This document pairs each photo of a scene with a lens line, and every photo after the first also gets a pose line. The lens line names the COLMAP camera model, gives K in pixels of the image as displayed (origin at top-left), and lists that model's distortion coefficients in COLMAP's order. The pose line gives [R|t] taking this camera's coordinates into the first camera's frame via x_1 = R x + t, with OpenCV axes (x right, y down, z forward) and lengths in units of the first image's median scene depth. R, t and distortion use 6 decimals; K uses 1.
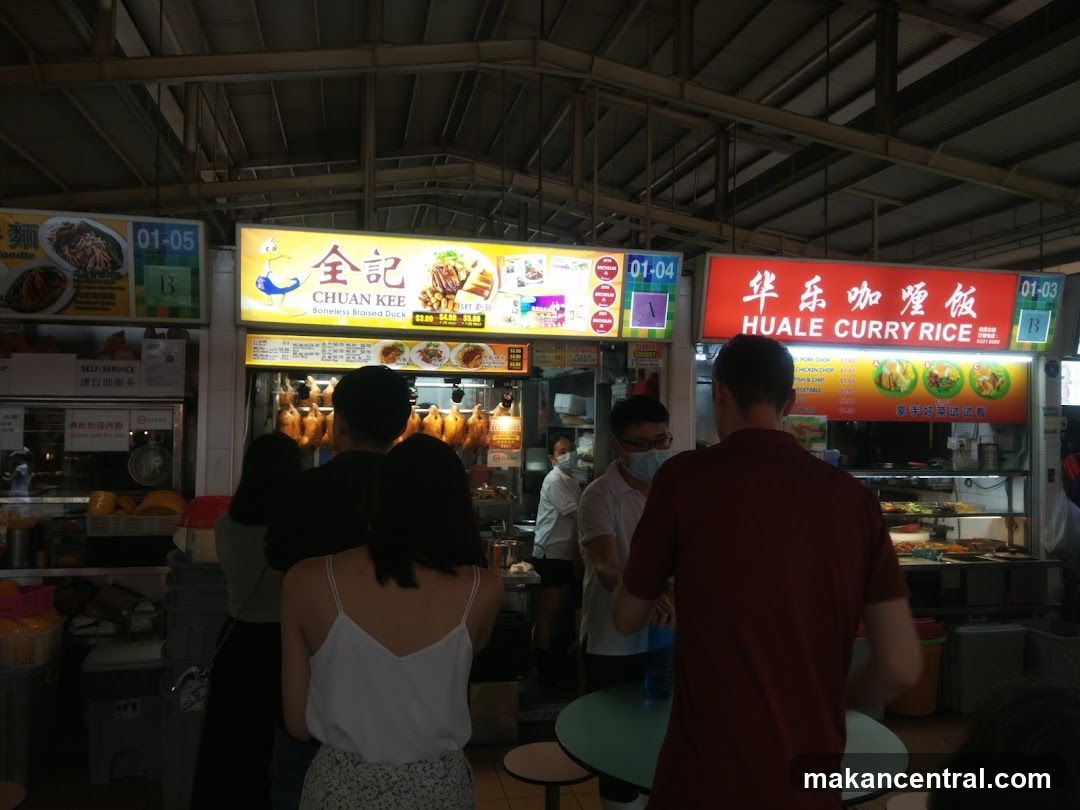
lens RADIAL K [[813.9, 0, 545.6], [0, 813.9, 392.3], [0, 0, 1]] dist [0.023937, 0.000098]
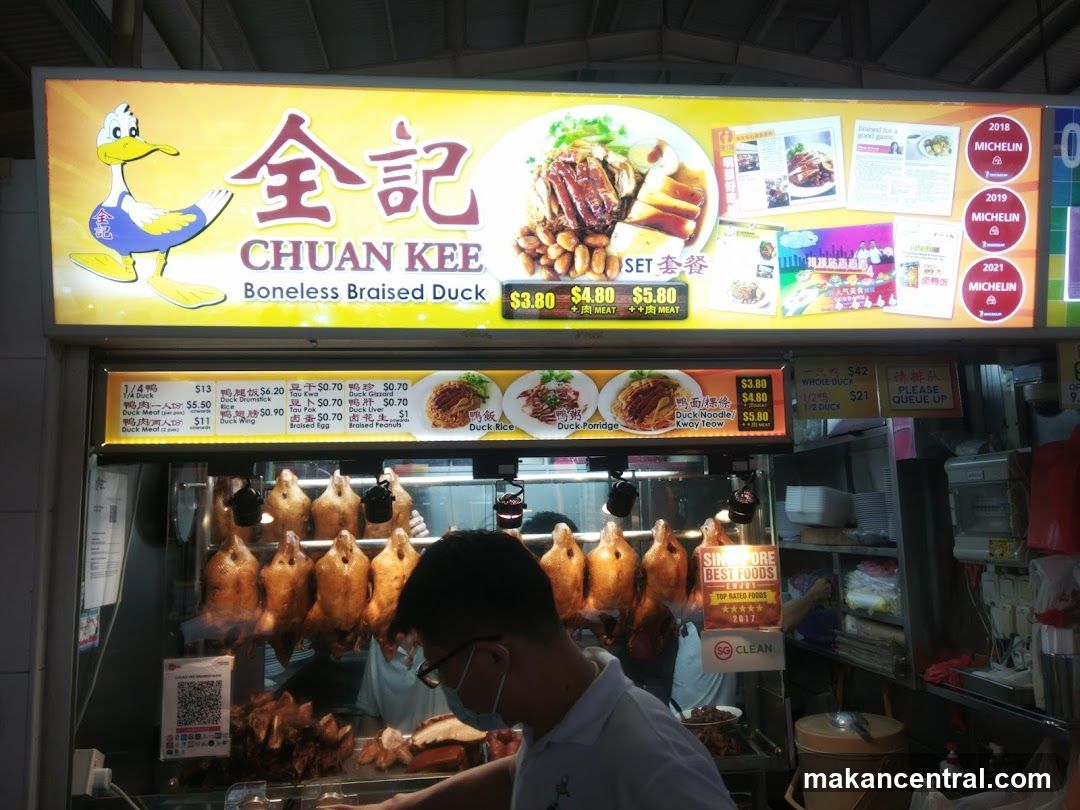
lens RADIAL K [[813.9, 0, 545.6], [0, 813.9, 392.3], [0, 0, 1]] dist [0.023937, 0.000098]
pose [[0.989516, -0.060673, -0.131060, -0.092410], [0.044280, 0.991224, -0.124558, 0.000217], [0.137467, 0.117449, 0.983519, 0.610077]]
